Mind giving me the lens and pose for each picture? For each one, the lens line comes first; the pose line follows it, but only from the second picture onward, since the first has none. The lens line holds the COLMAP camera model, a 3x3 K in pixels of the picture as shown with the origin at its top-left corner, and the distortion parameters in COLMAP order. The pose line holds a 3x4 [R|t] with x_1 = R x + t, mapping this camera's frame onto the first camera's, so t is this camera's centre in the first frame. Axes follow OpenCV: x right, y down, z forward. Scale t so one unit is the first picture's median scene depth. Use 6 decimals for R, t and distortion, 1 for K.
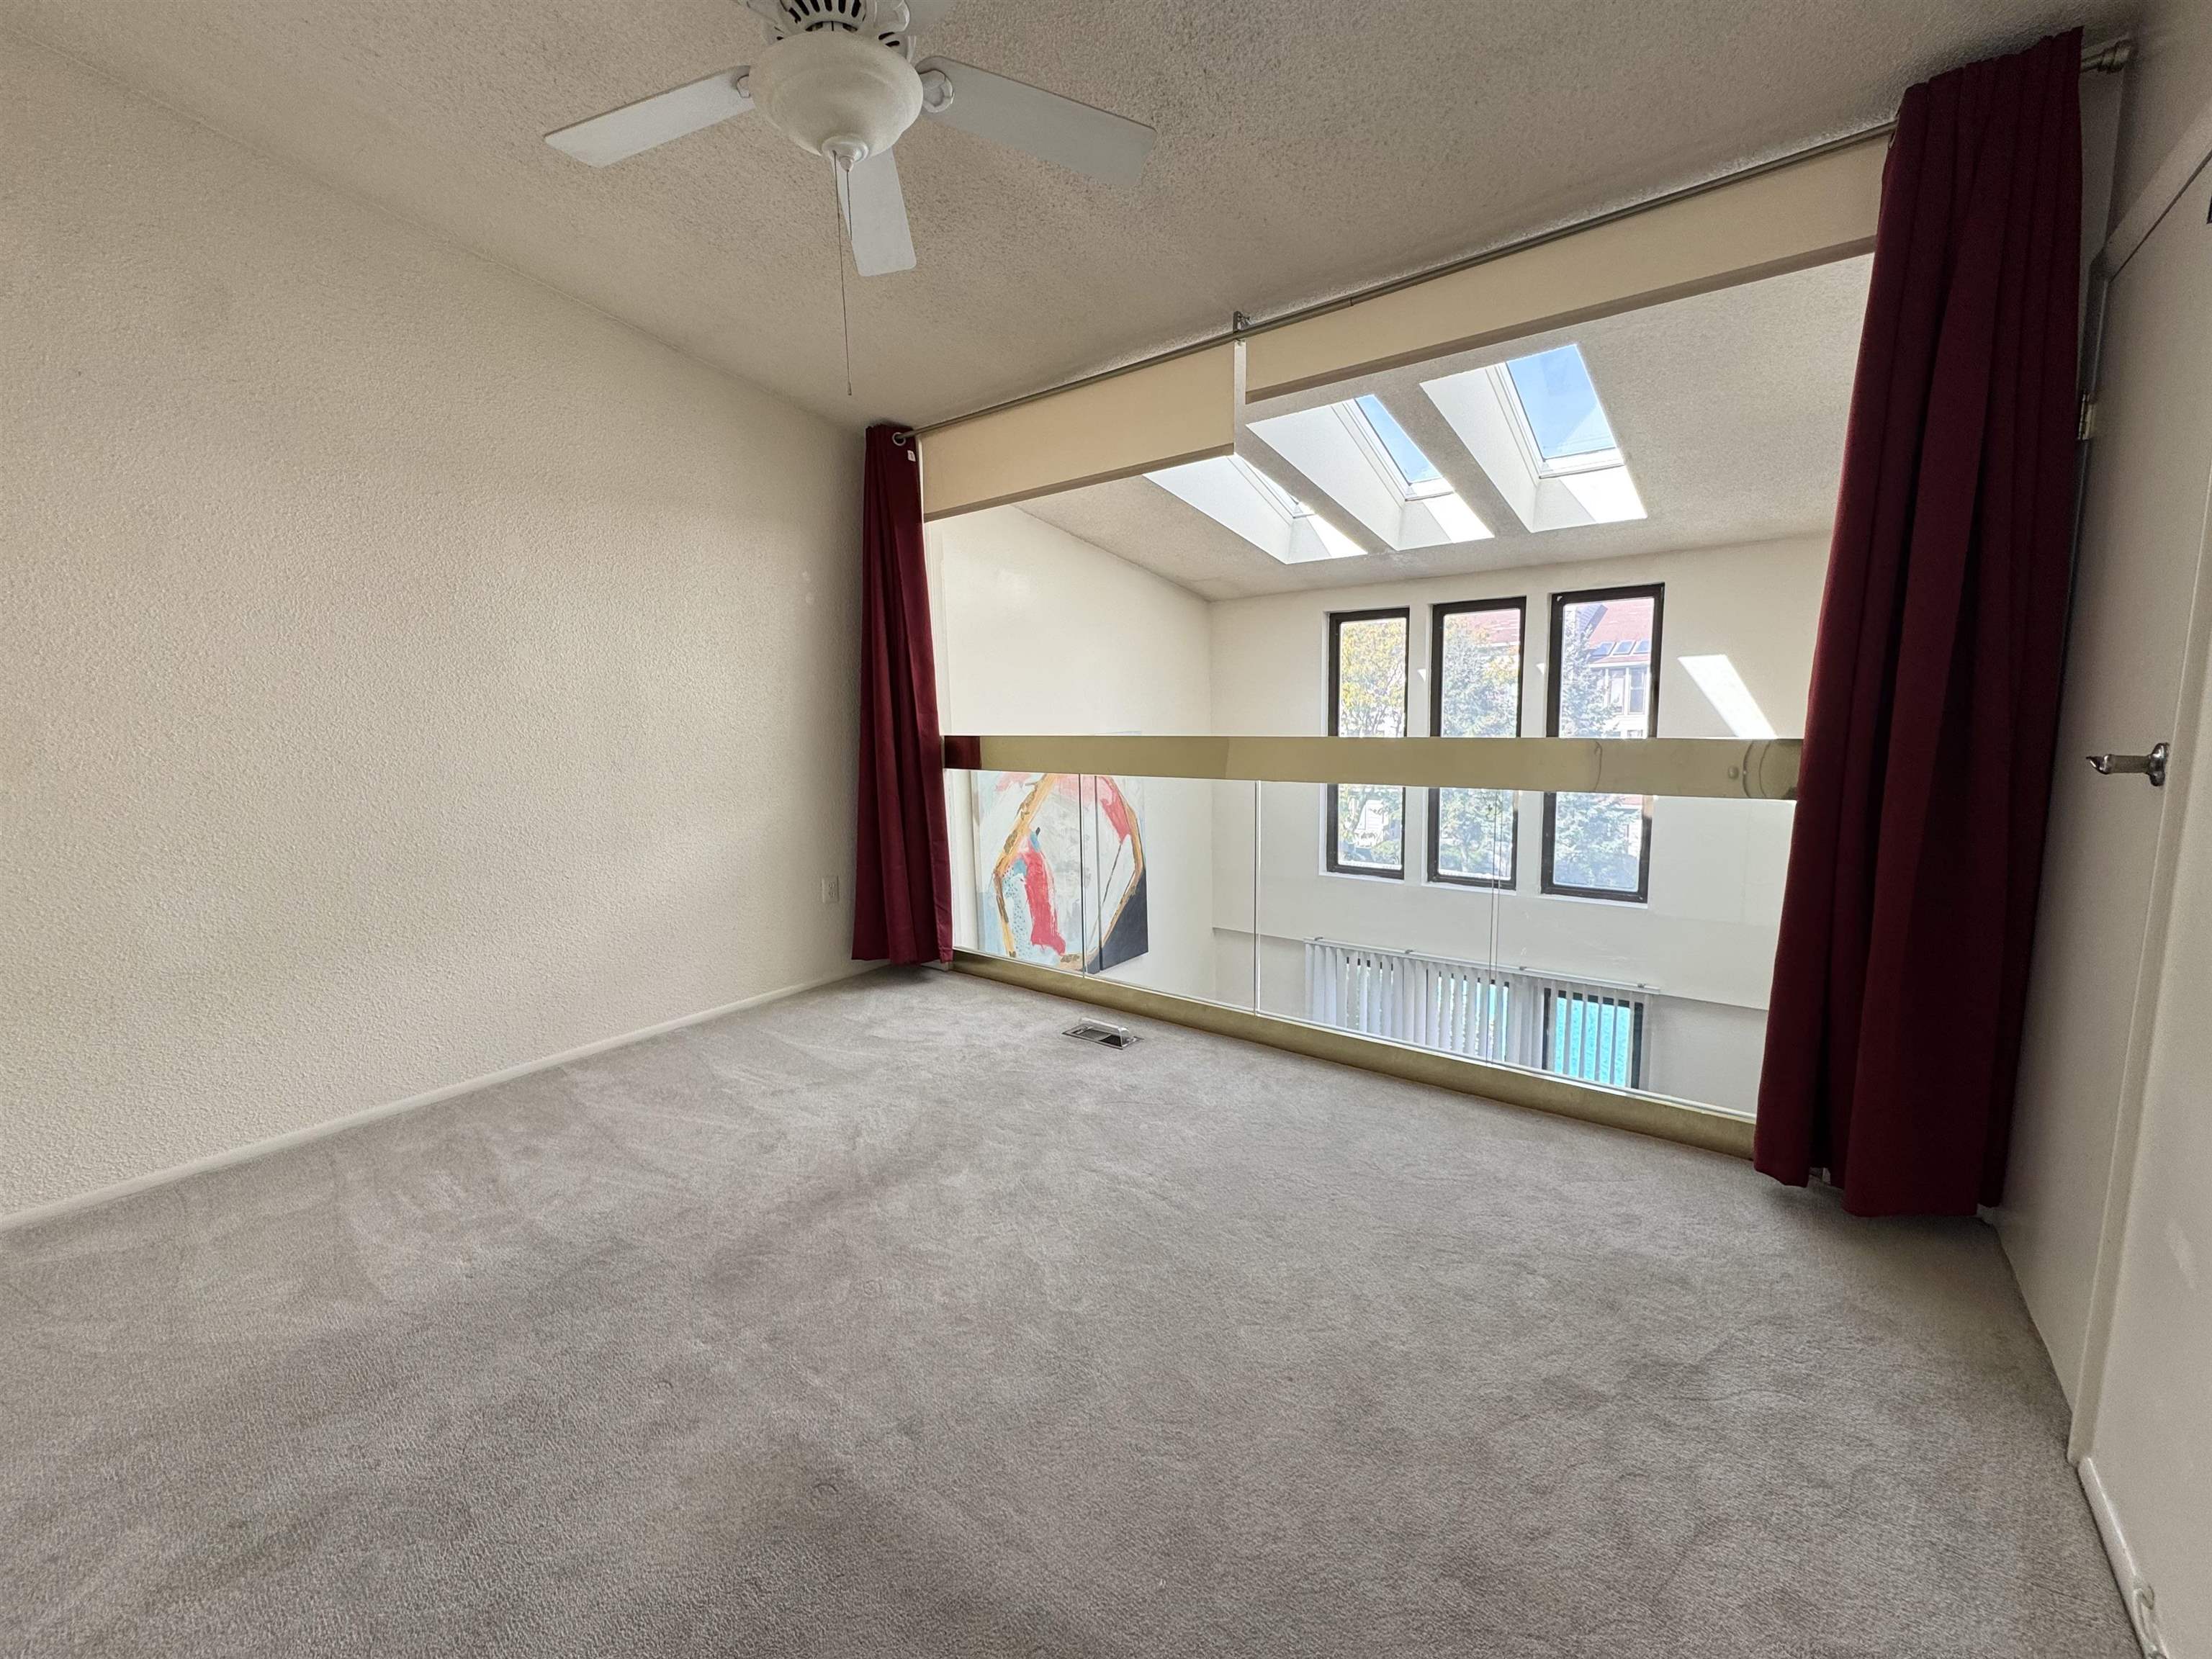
lens RADIAL K [[878.5, 0, 1096.3], [0, 878.5, 823.6], [0, 0, 1]] dist [-0.005393, 0.000943]
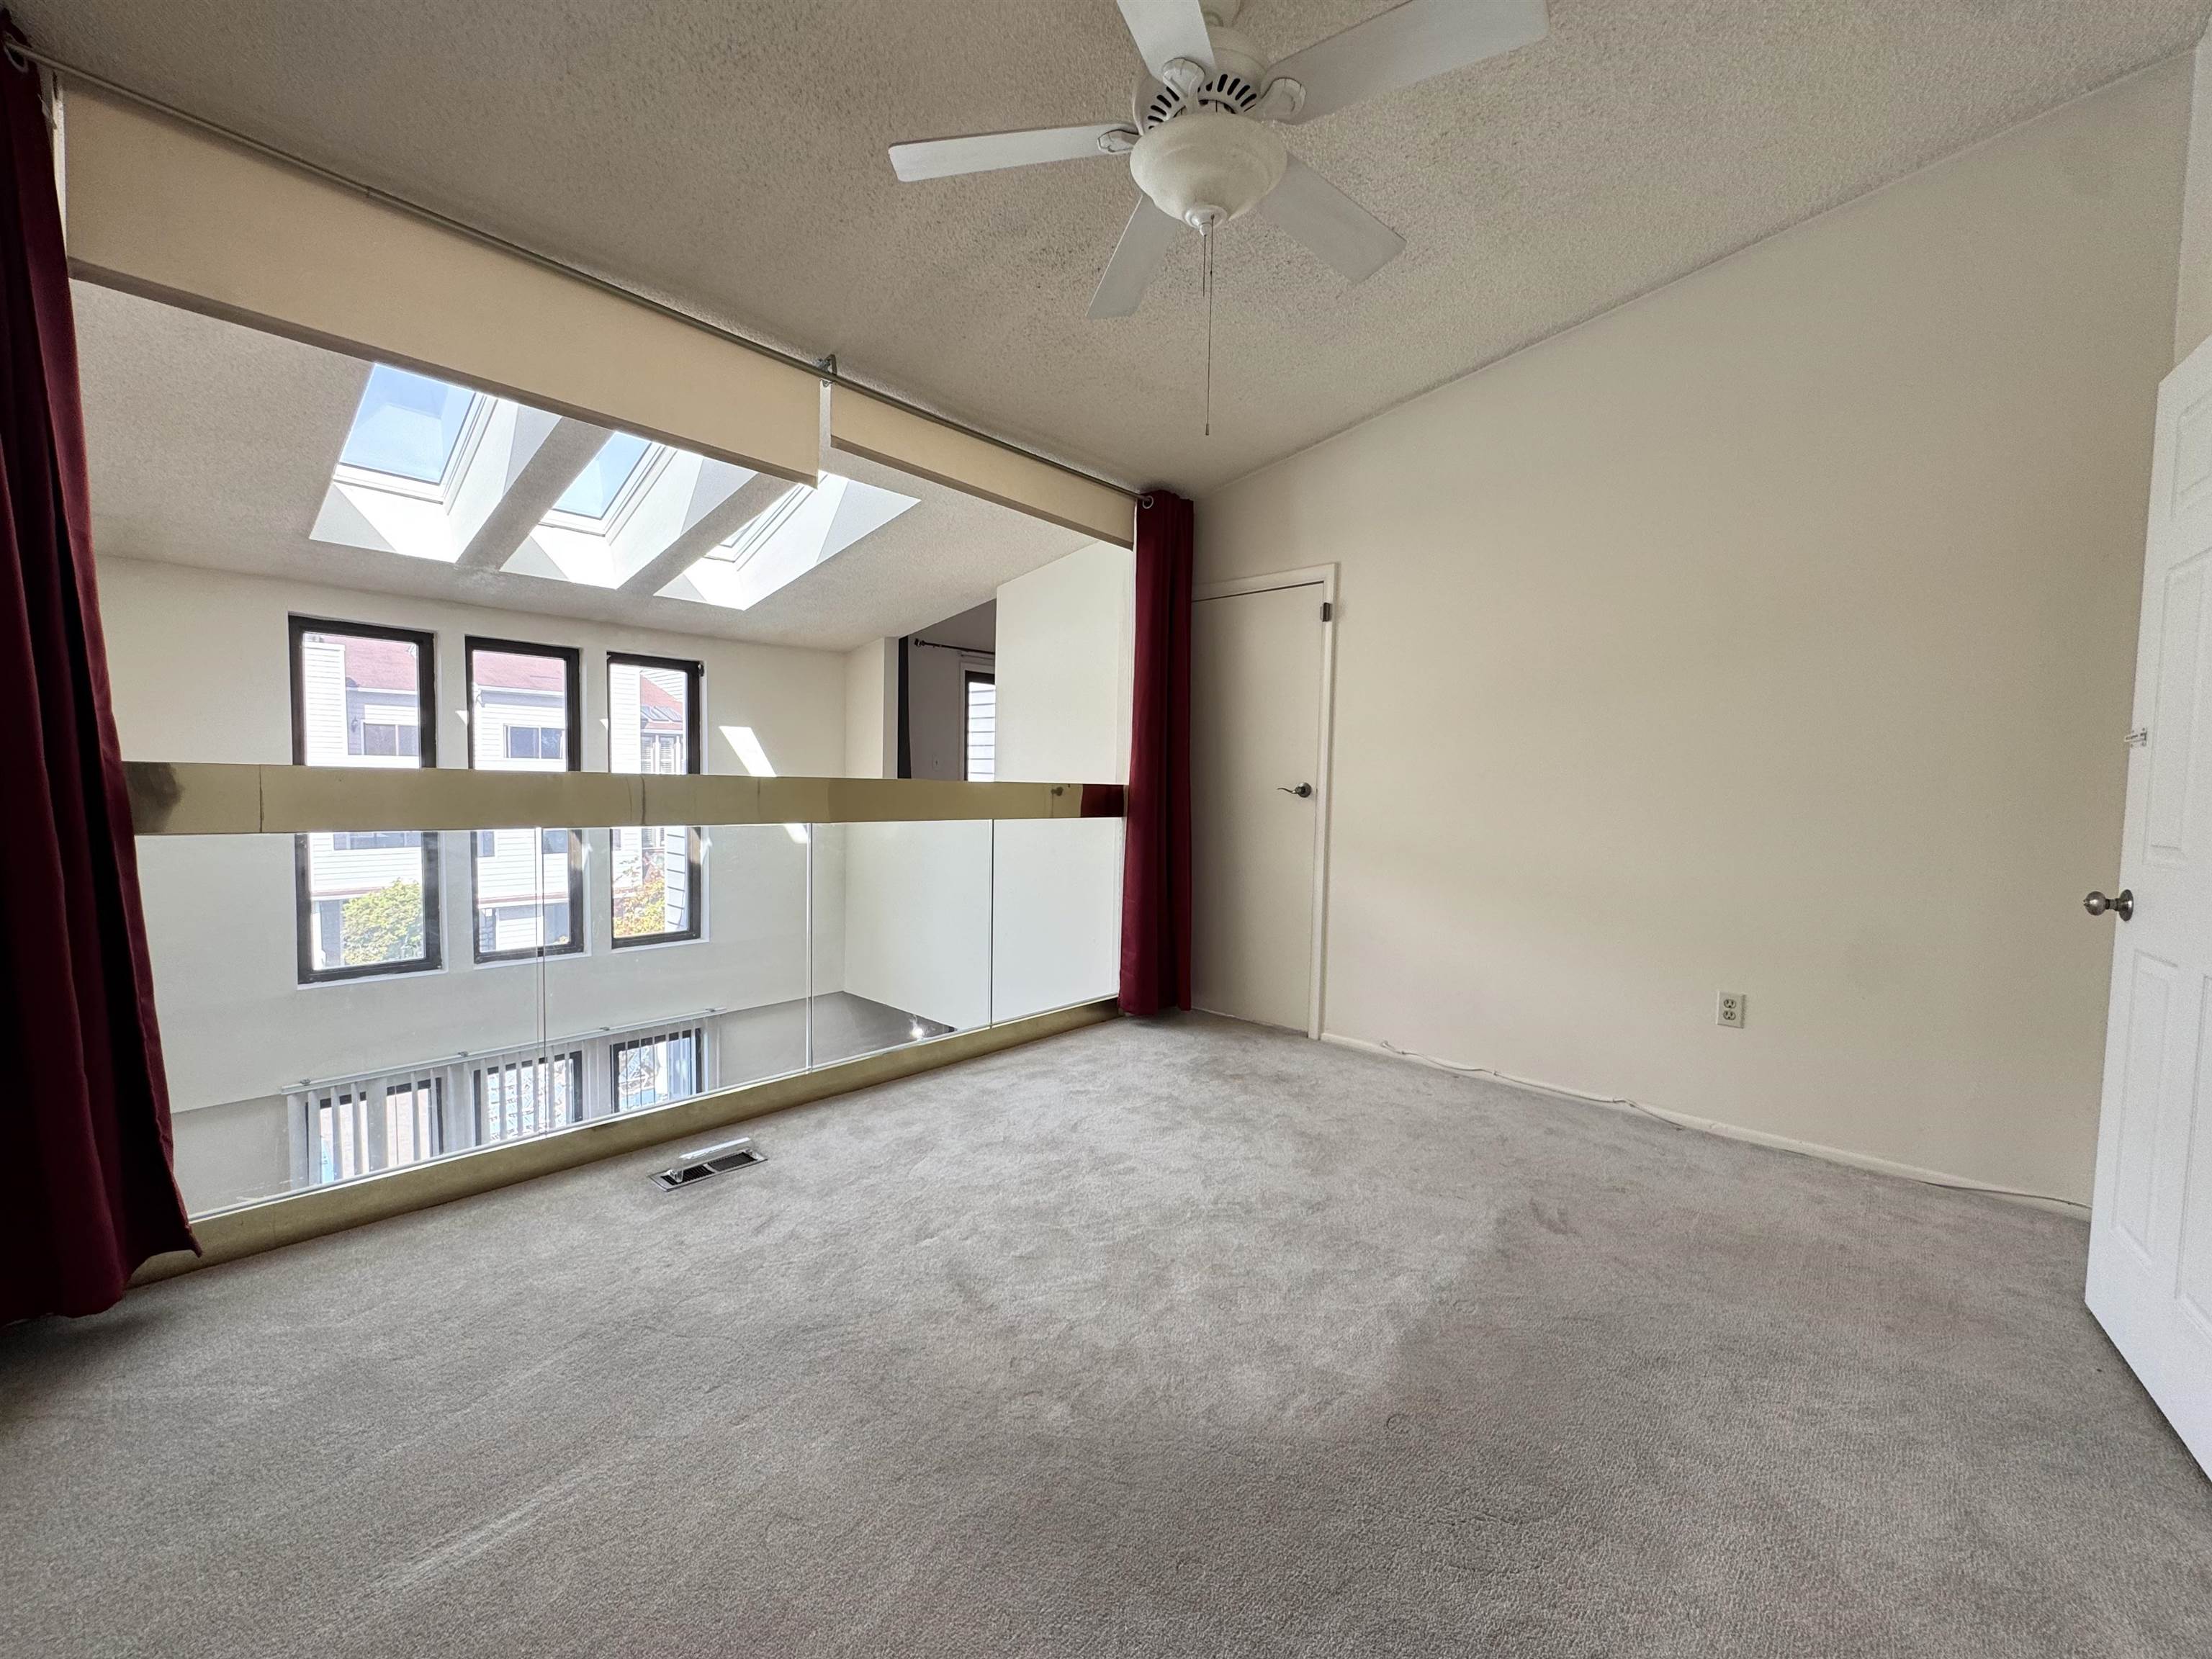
lens RADIAL K [[878.5, 0, 1091.6], [0, 878.5, 852.8], [0, 0, 1]] dist [-0.005393, 0.000943]
pose [[0.089376, -0.054005, 0.994533, -0.463077], [0.096617, 0.994290, 0.045310, -0.022532], [-0.991301, 0.092039, 0.094084, 0.373381]]
